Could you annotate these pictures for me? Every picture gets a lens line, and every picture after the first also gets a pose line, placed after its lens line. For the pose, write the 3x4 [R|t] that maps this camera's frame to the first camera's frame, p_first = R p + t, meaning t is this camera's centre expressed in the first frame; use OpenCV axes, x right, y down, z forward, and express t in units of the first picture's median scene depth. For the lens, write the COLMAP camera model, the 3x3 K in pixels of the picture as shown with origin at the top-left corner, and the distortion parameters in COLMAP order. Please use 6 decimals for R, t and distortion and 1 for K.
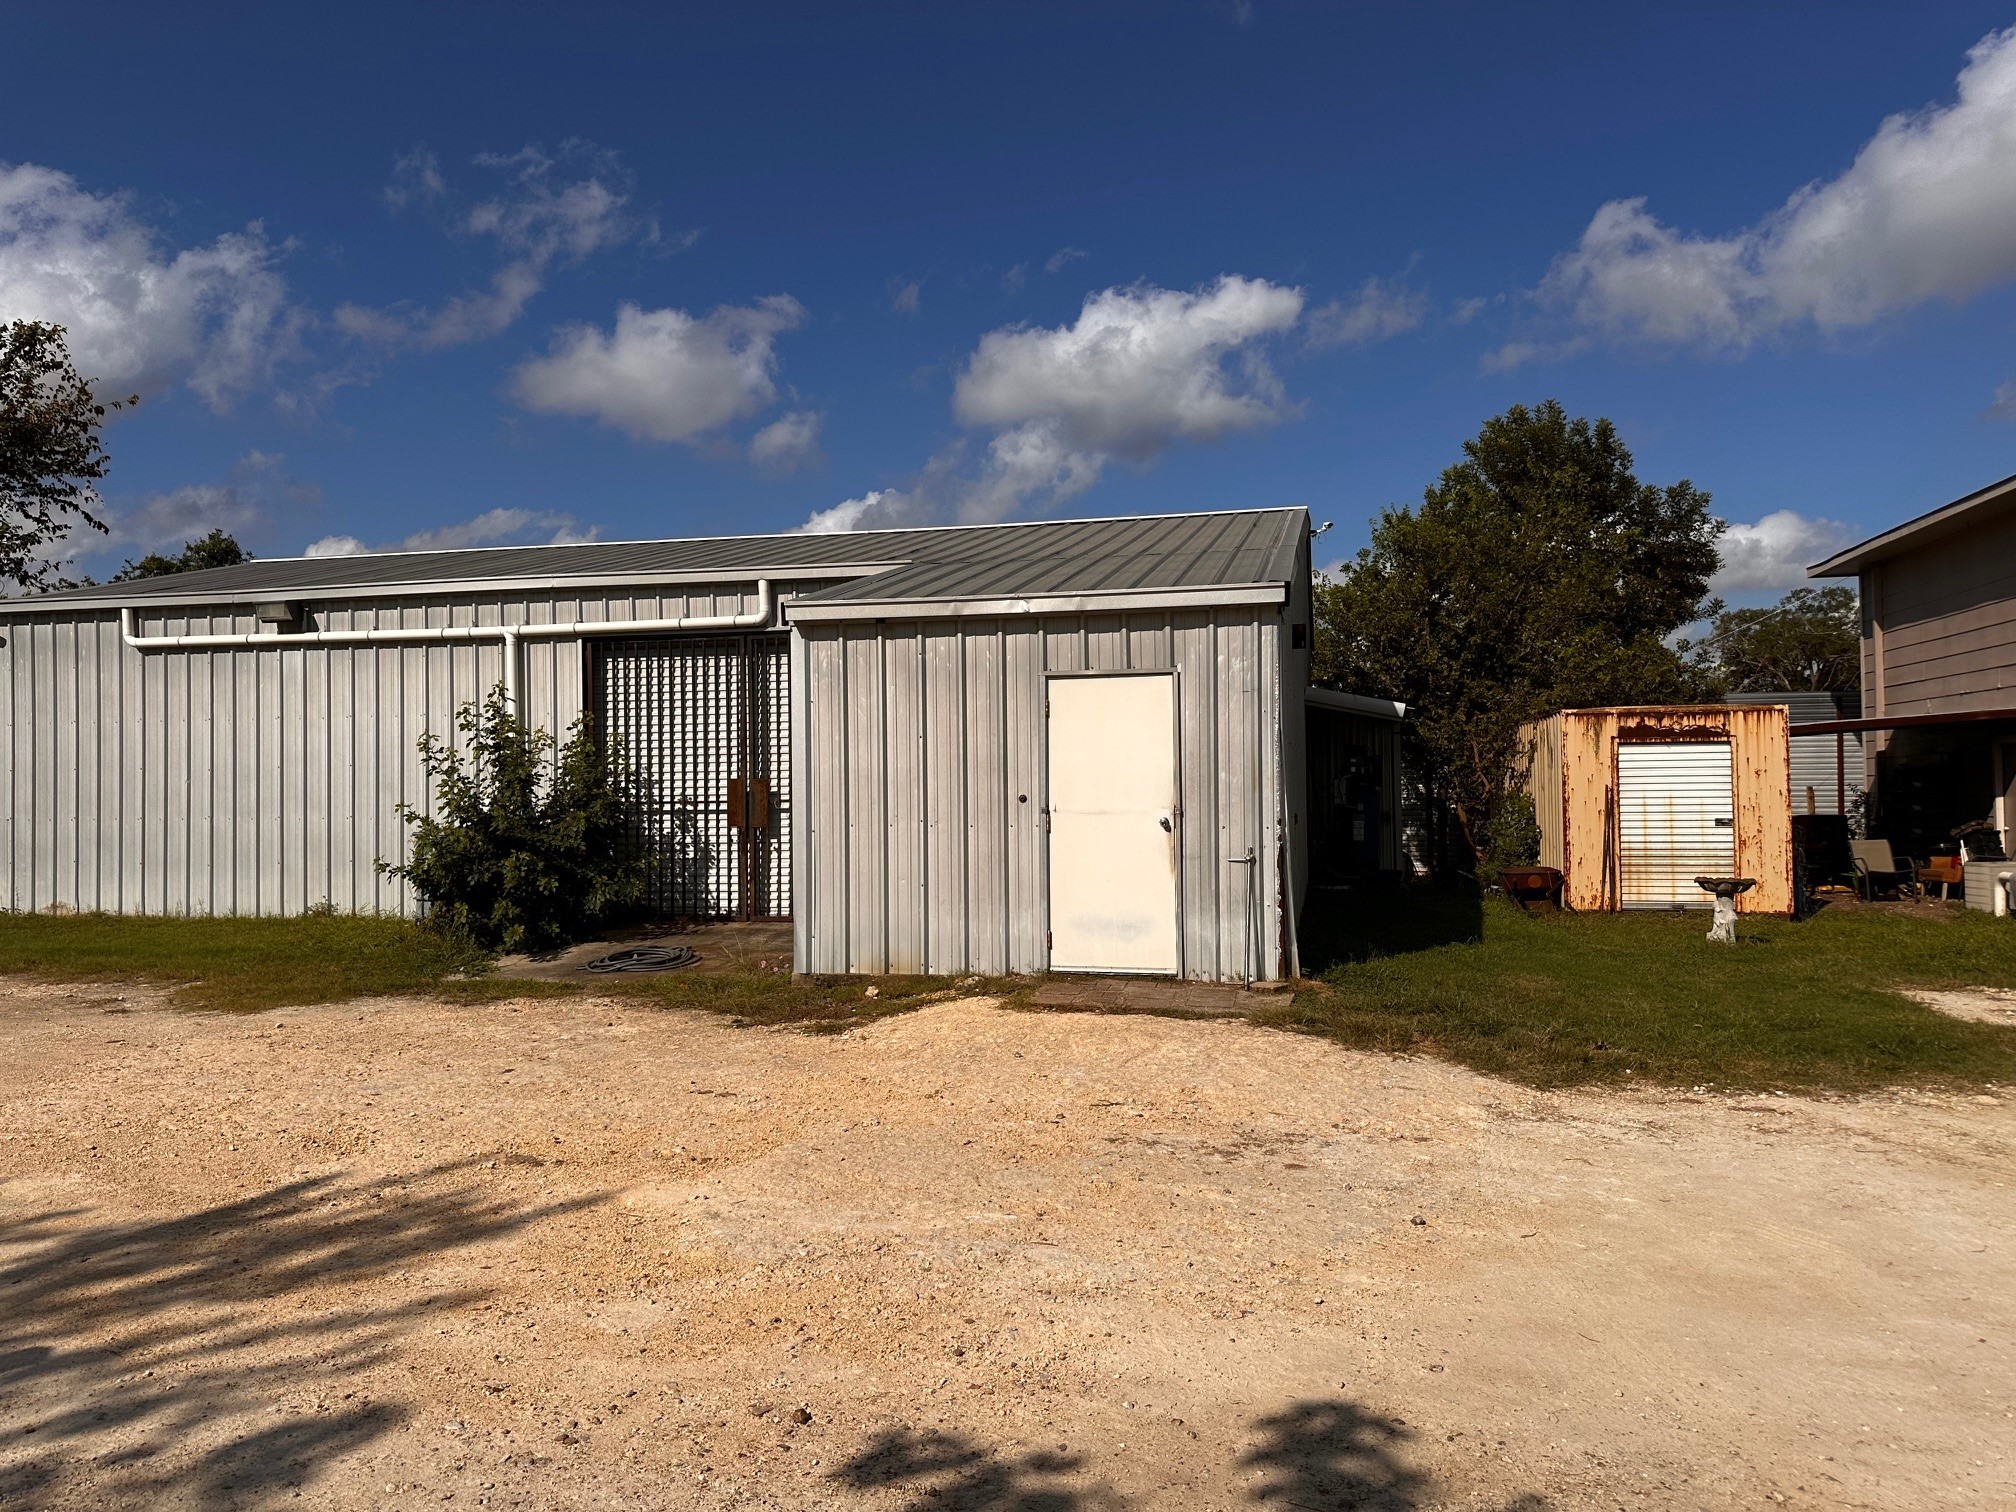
lens RADIAL K [[1448.9, 0, 963.5], [0, 1448.9, 762.2], [0, 0, 1]] dist [0.061253, -0.057116]
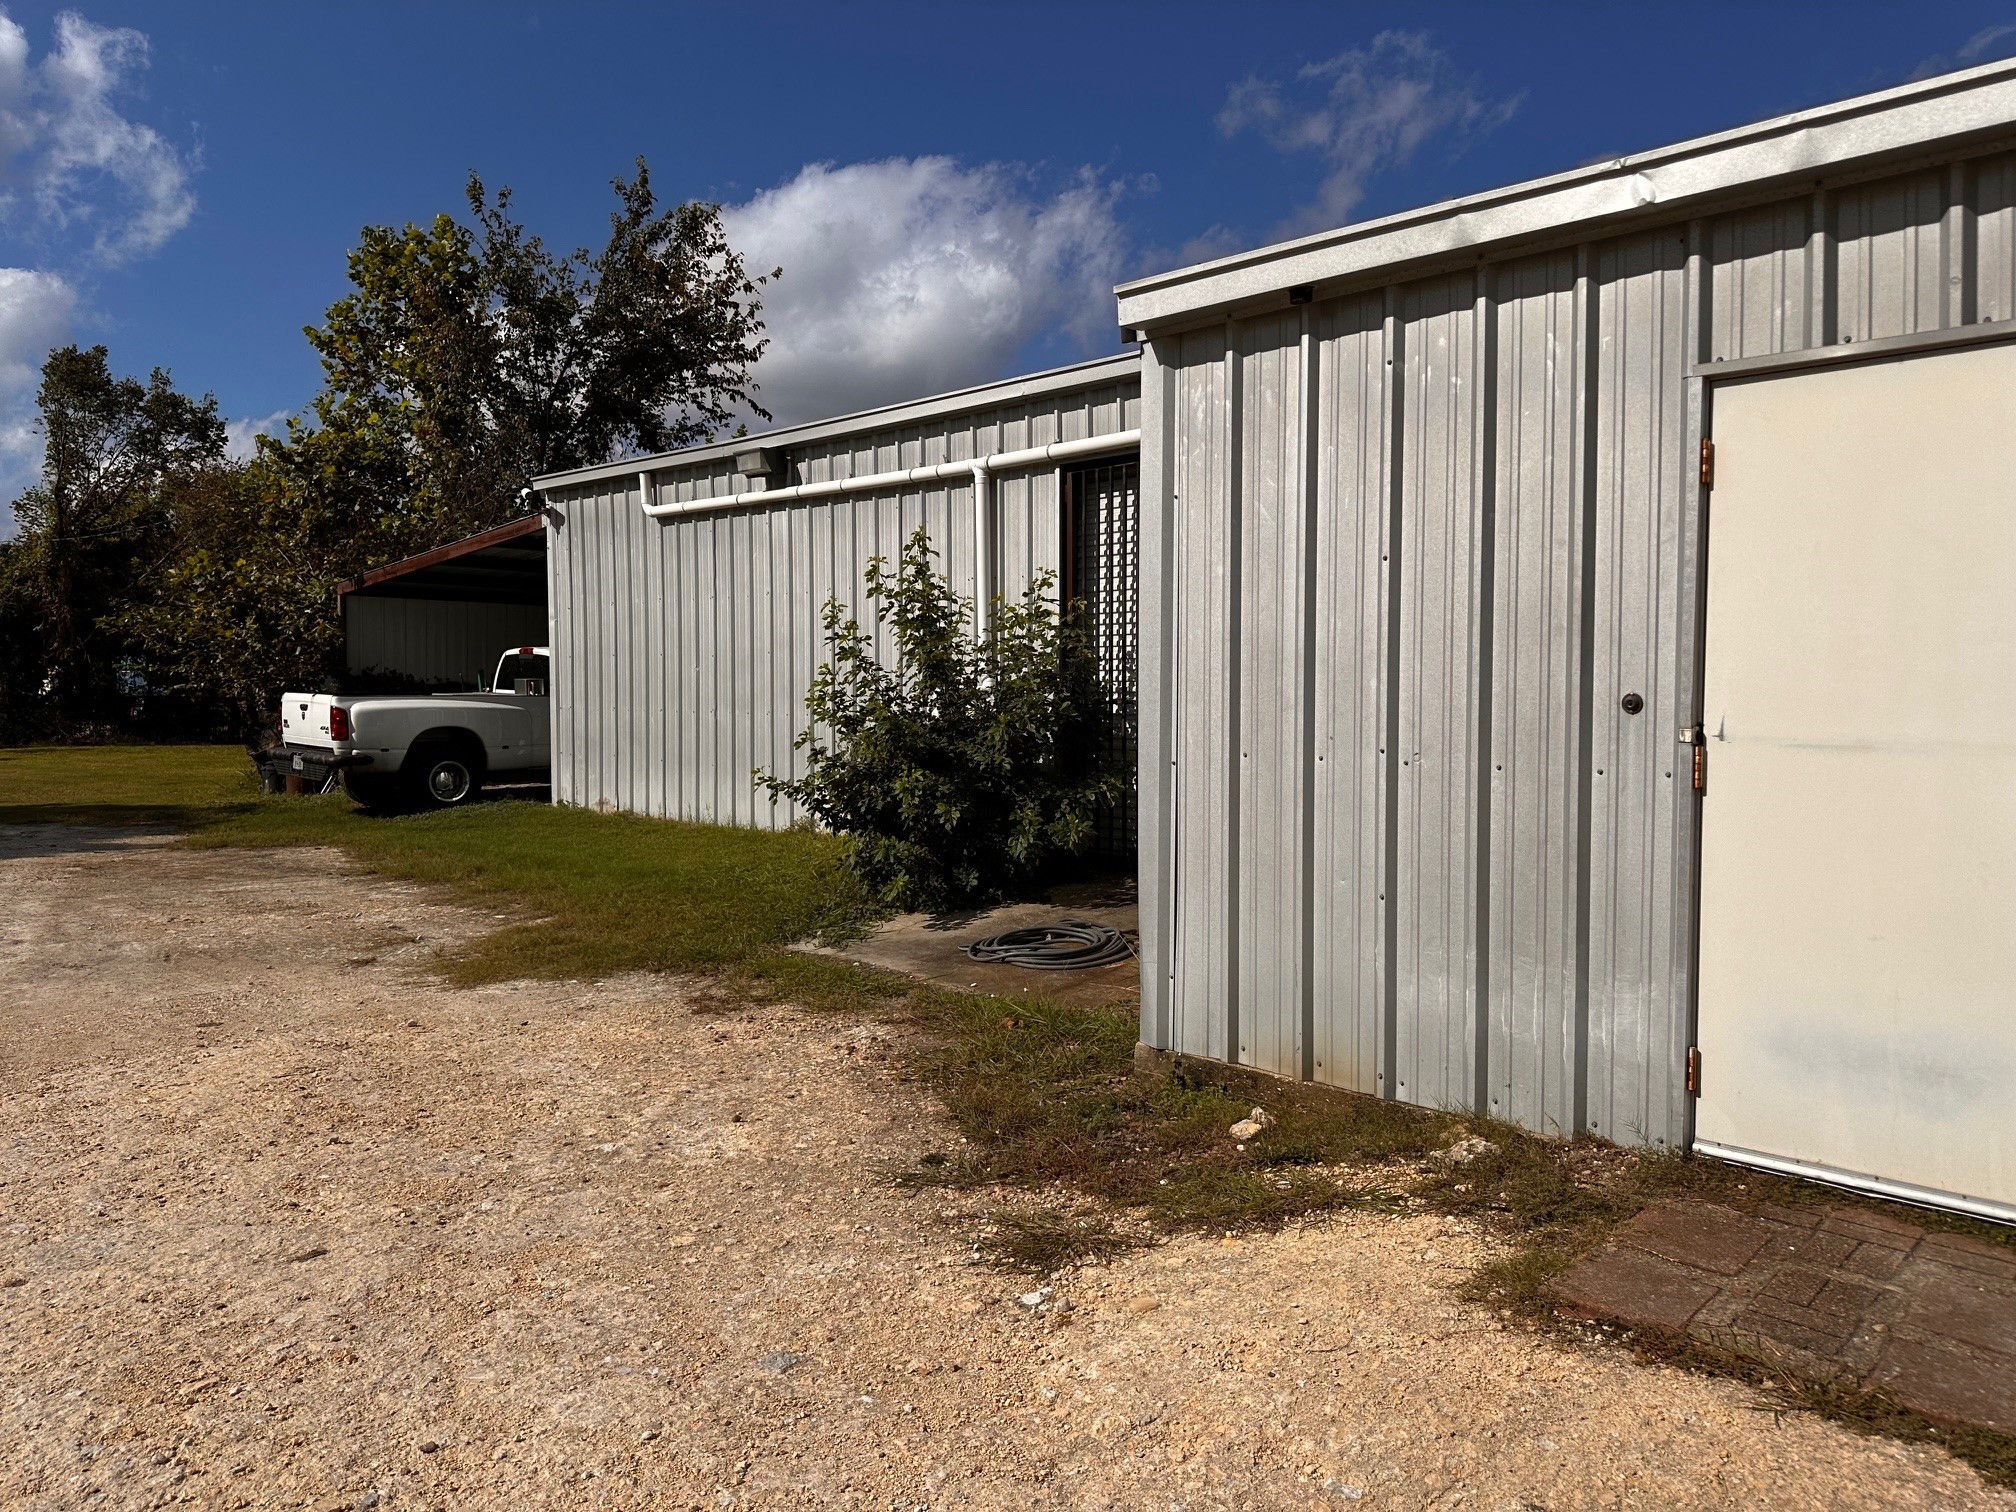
lens RADIAL K [[1448.9, 0, 999.7], [0, 1448.9, 740.7], [0, 0, 1]] dist [0.061253, -0.057116]
pose [[0.873773, 0.032814, -0.485227, 0.062178], [-0.008506, 0.998600, 0.052214, 0.011715], [0.486260, -0.041496, 0.872828, 0.421464]]
